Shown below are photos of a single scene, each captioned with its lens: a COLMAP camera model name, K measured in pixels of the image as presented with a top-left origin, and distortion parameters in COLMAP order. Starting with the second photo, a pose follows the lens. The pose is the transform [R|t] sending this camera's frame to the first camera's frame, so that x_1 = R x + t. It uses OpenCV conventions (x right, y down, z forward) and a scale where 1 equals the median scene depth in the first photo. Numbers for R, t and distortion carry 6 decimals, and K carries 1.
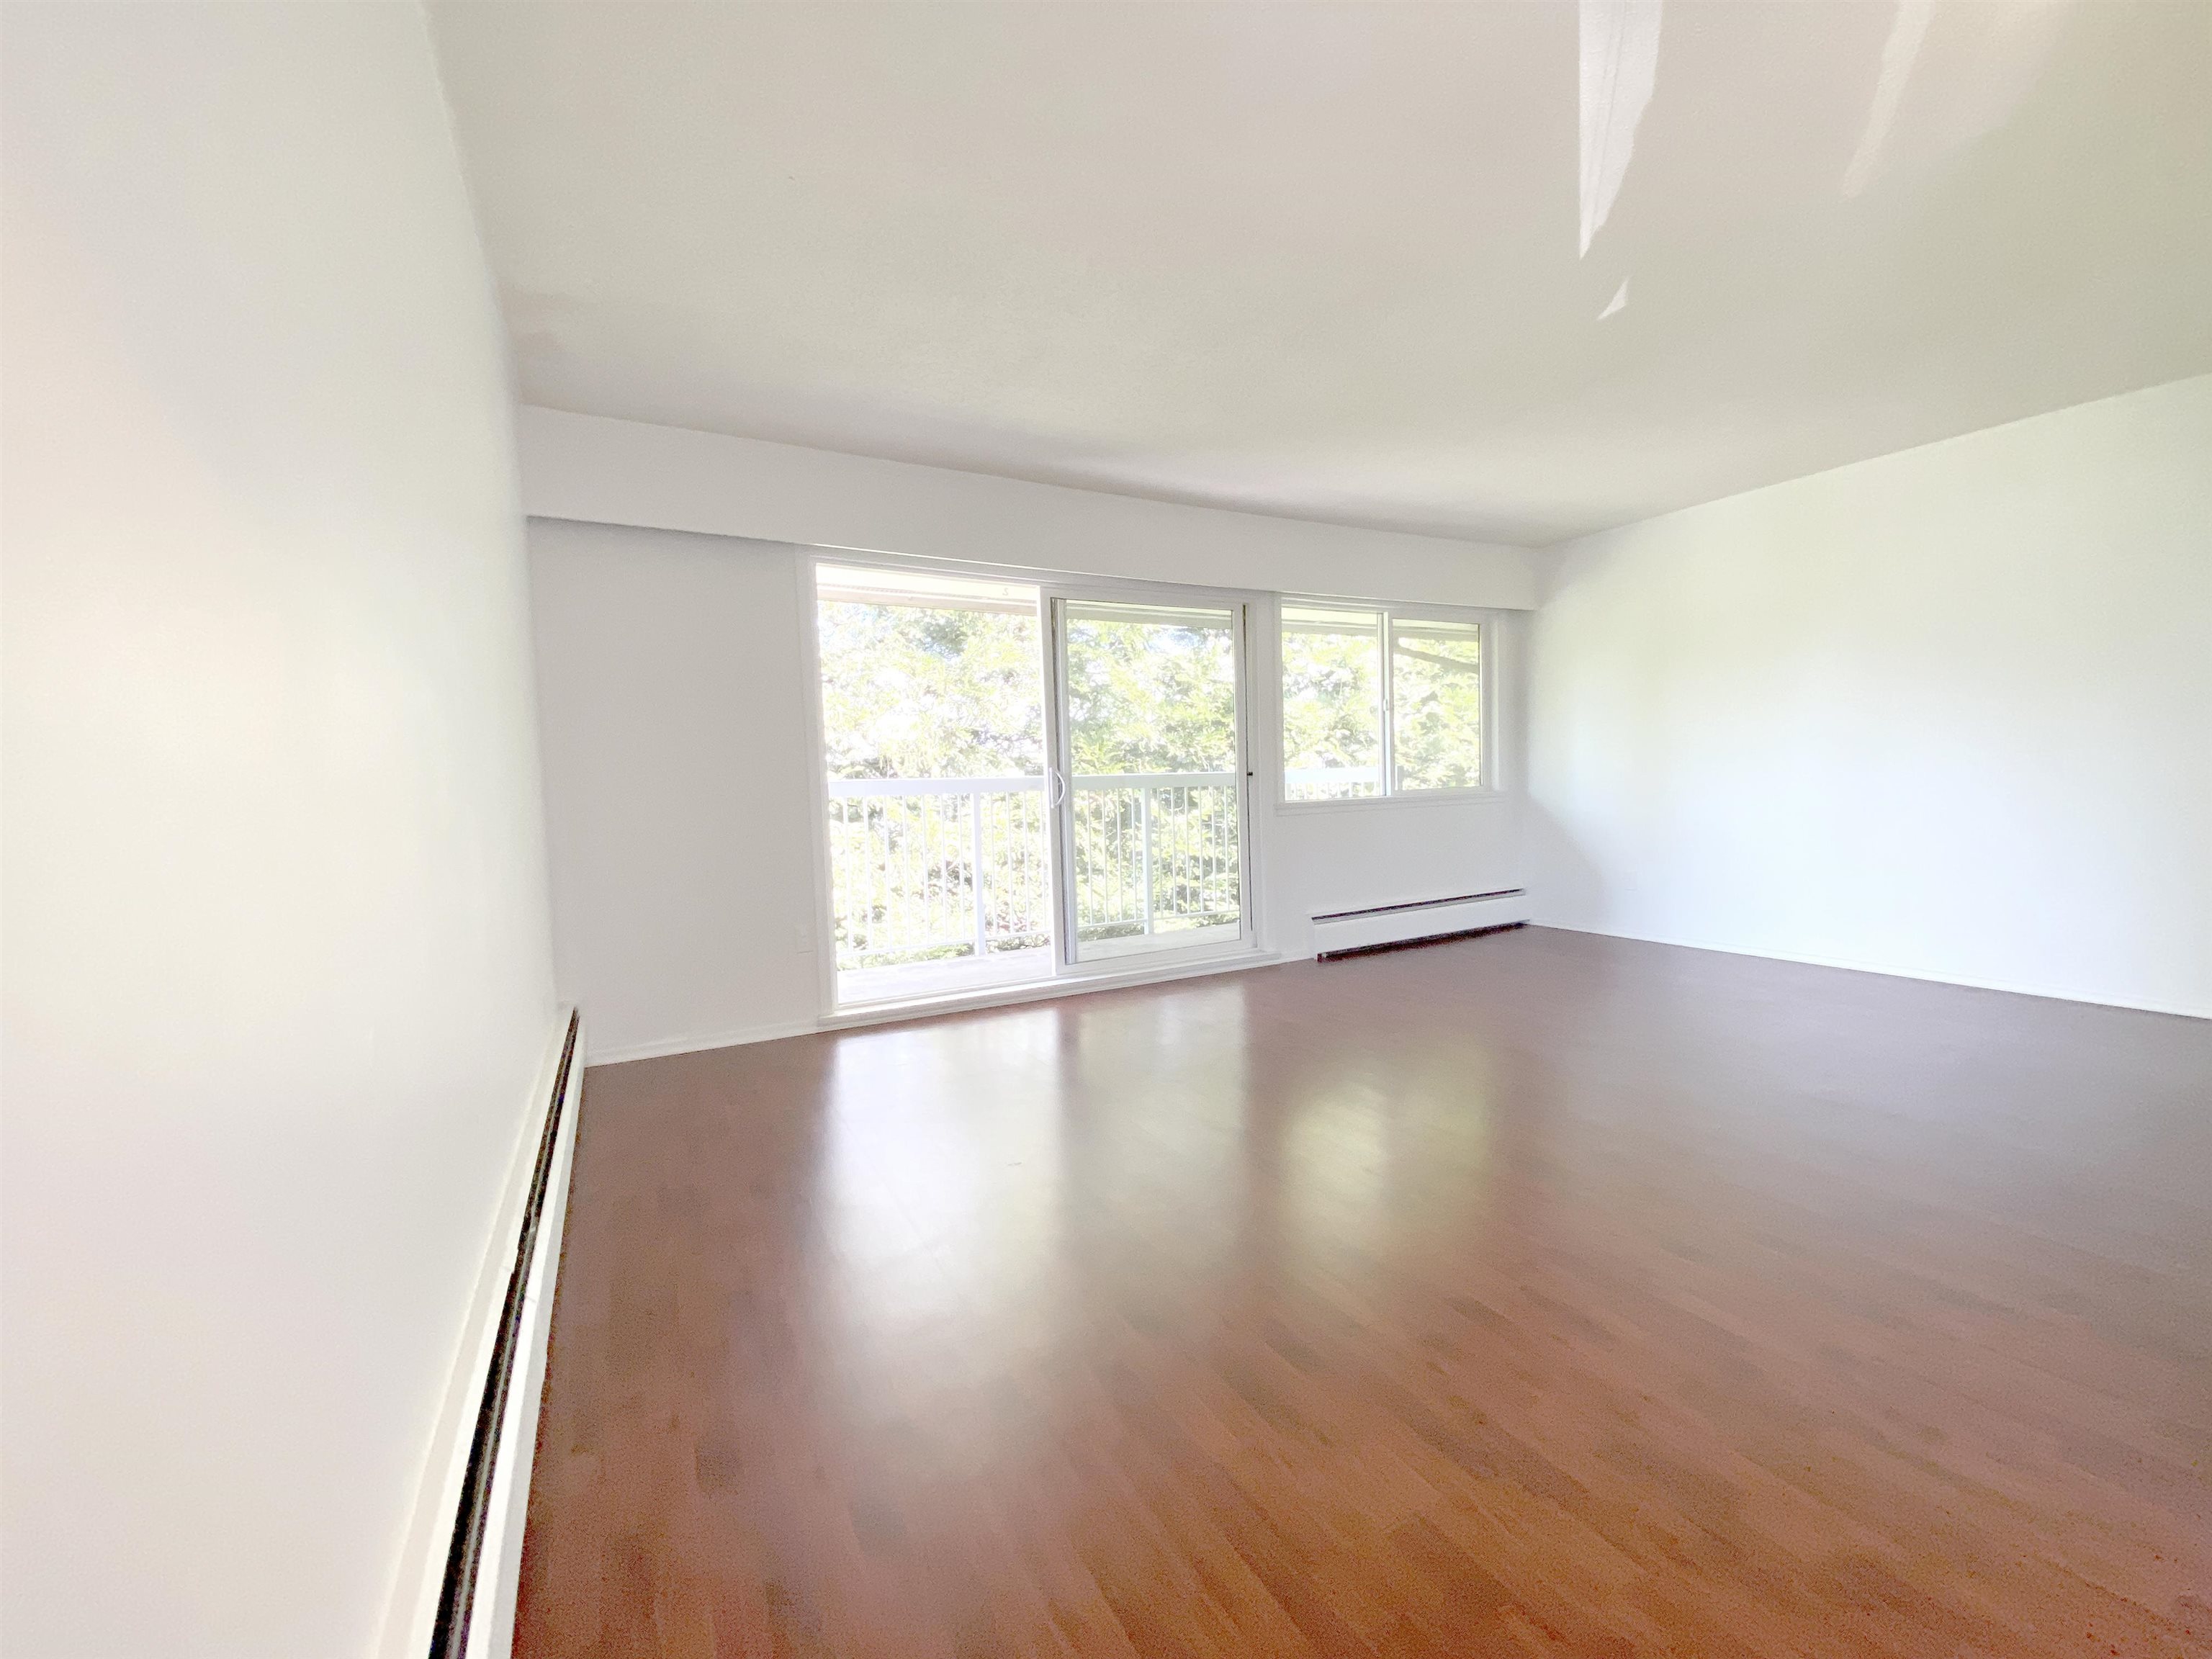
lens RADIAL K [[896.1, 0, 1113.8], [0, 896.1, 825.4], [0, 0, 1]] dist [0.052664, -0.031423]
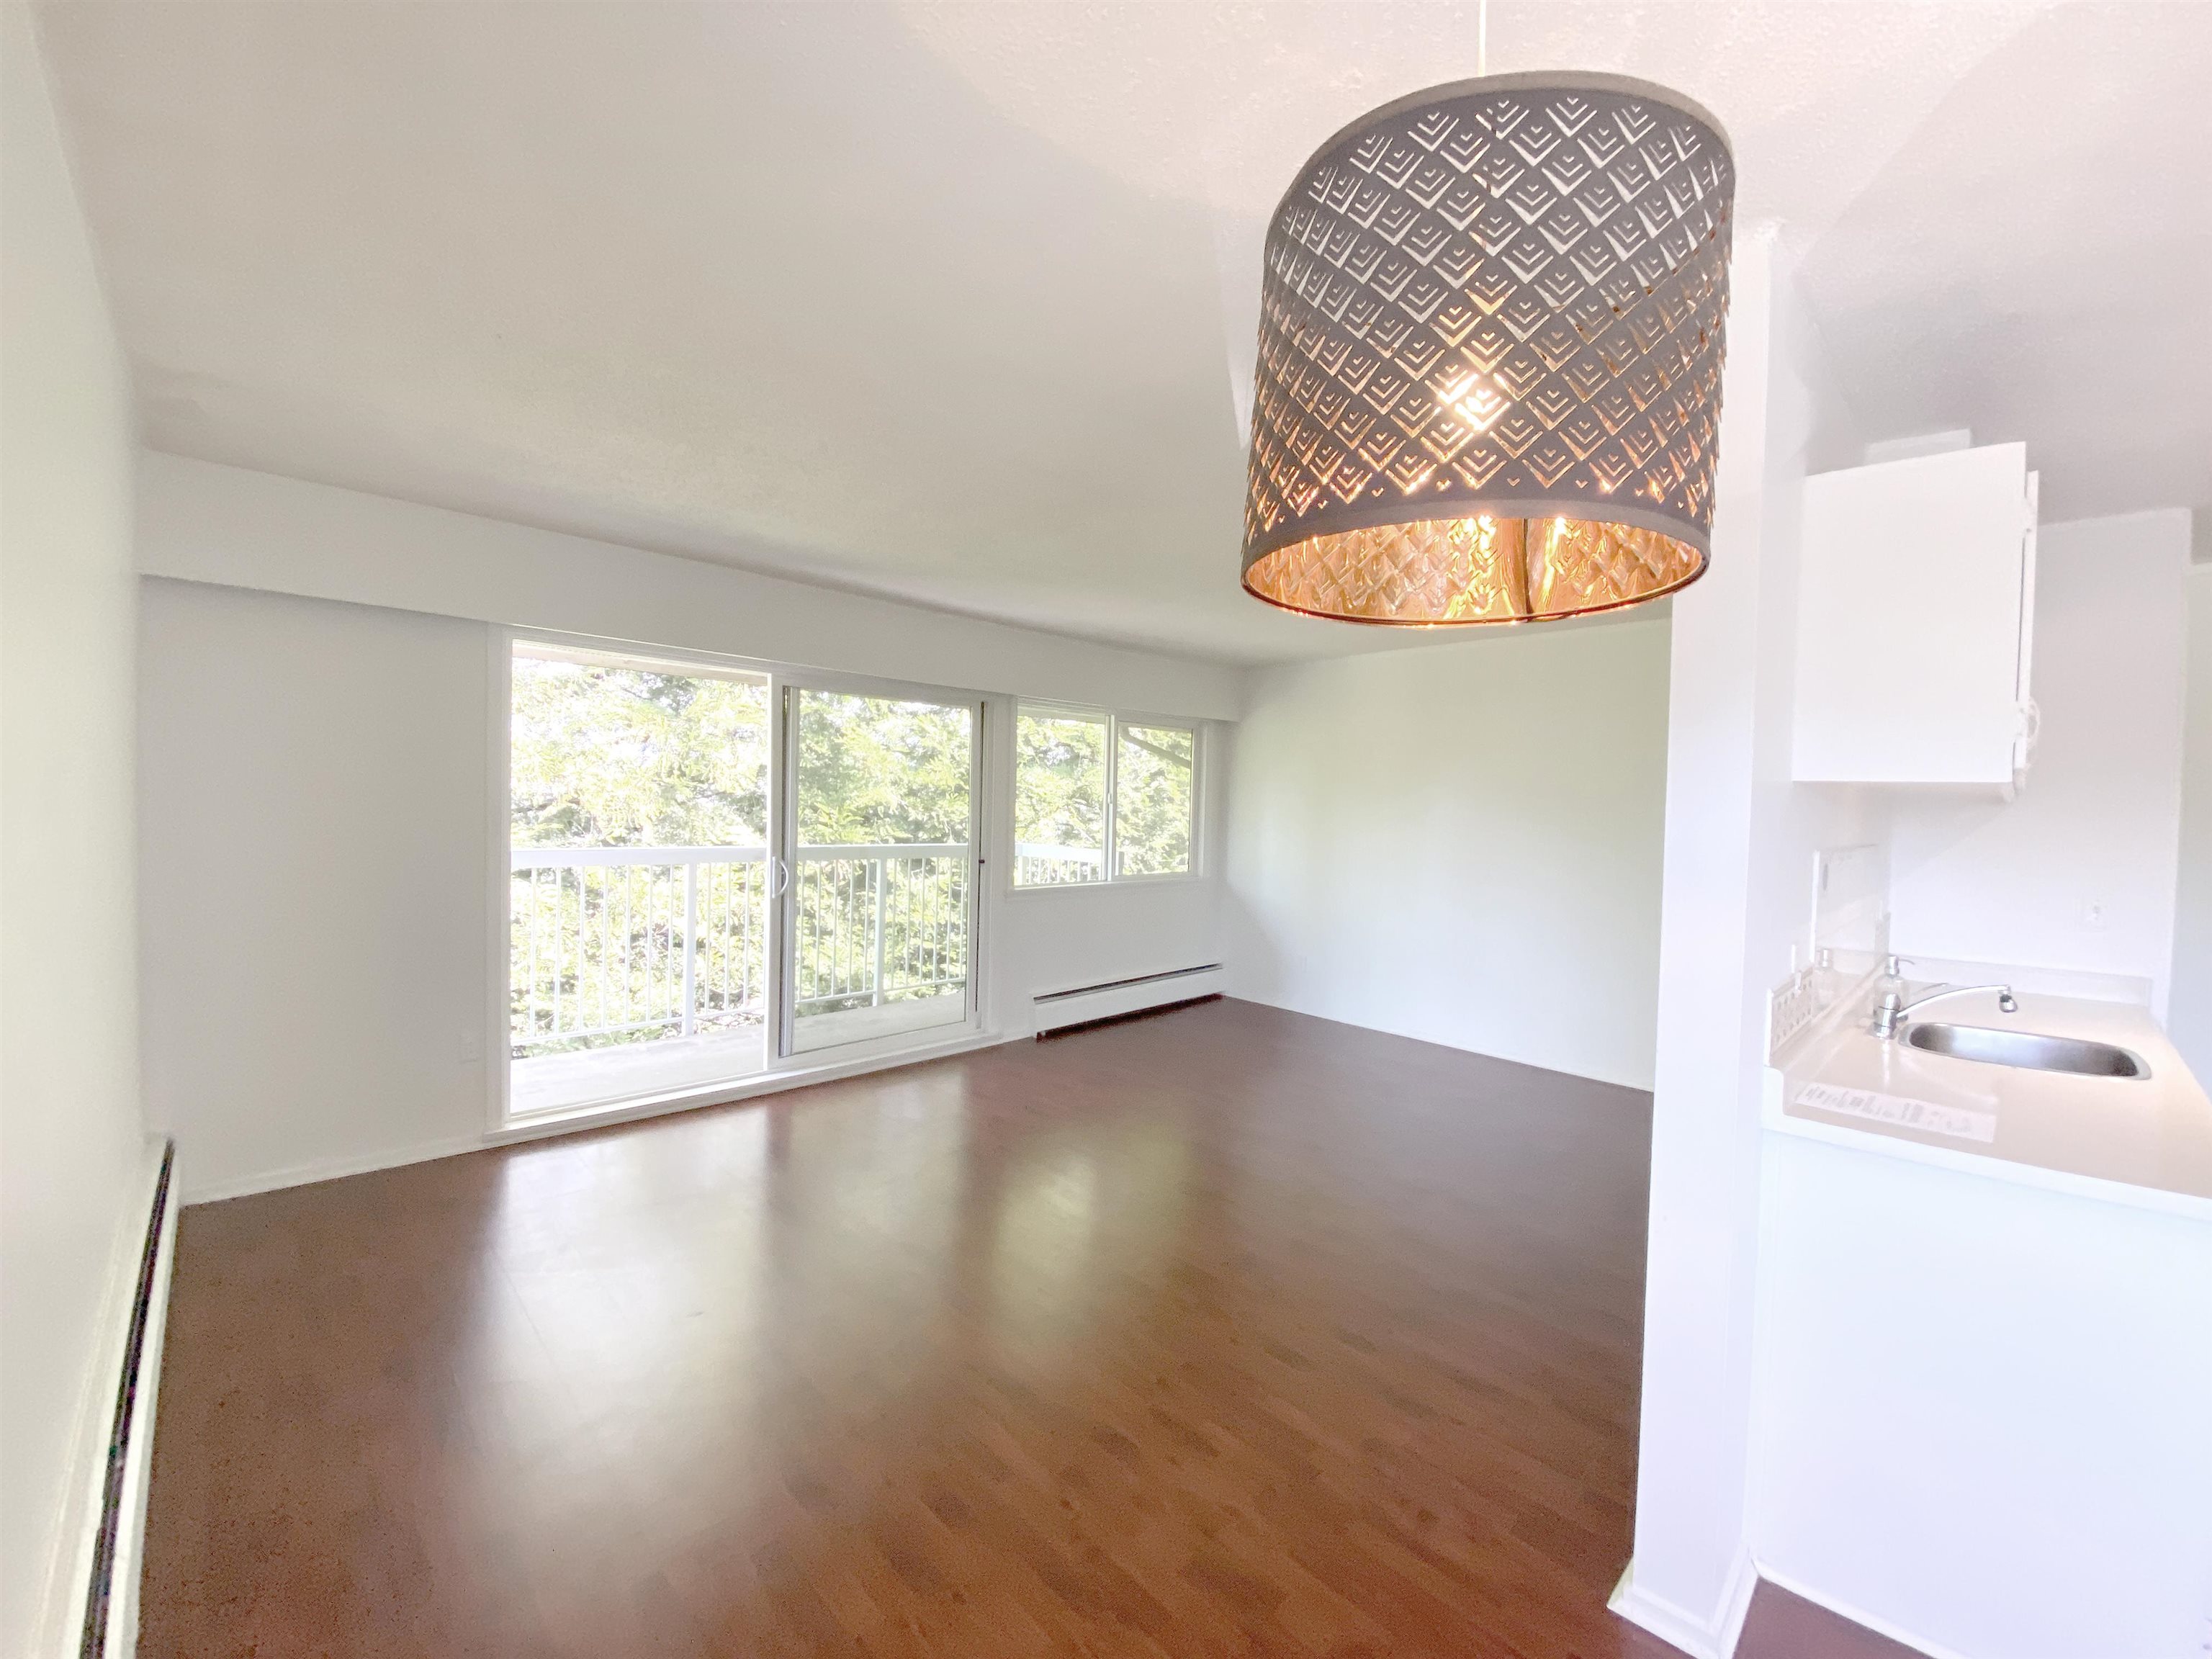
lens RADIAL K [[896.1, 0, 1113.8], [0, 896.1, 825.4], [0, 0, 1]] dist [0.052664, -0.031423]
pose [[0.961916, 0.048463, 0.269016, 0.015579], [-0.042258, 0.998691, -0.028815, -0.069658], [-0.270060, 0.016349, 0.962705, -0.044437]]
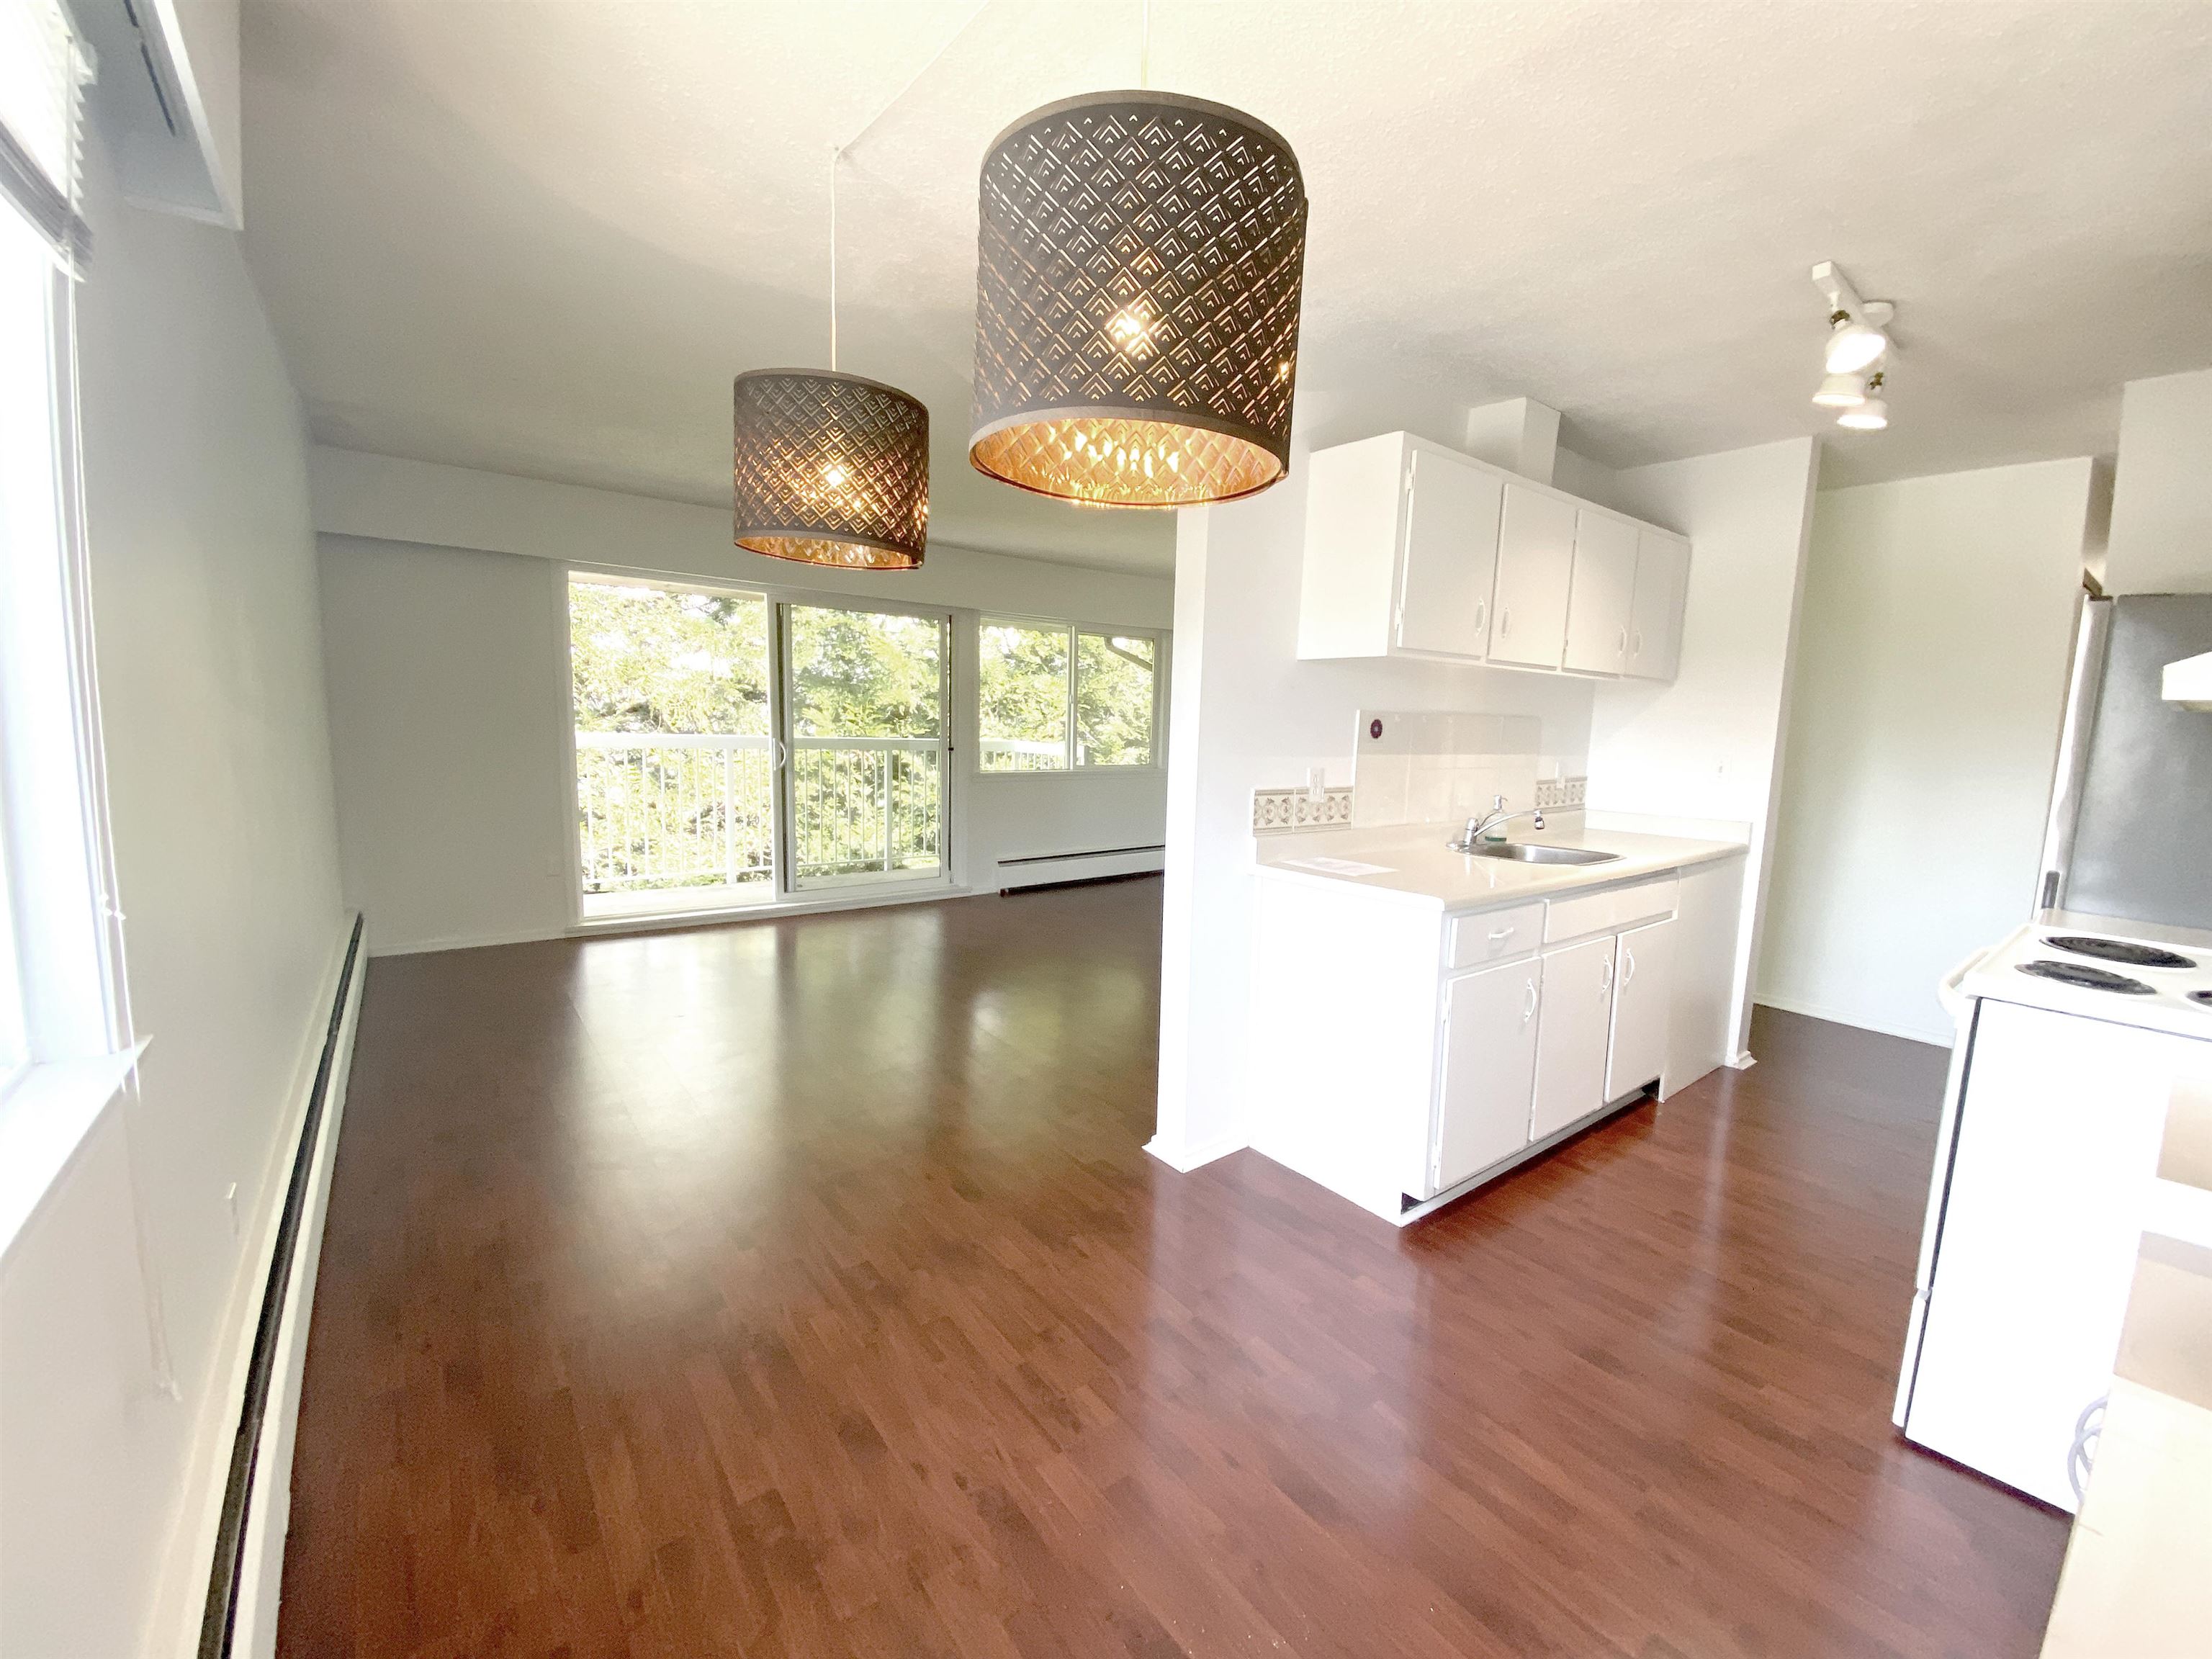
lens RADIAL K [[896.3, 0, 1126.6], [0, 896.3, 827.6], [0, 0, 1]] dist [0.000271, -0.000046]
pose [[0.983610, 0.039674, 0.175892, 0.160495], [-0.052403, 0.996286, 0.068323, -0.041304], [-0.172528, -0.076421, 0.982036, -0.274222]]
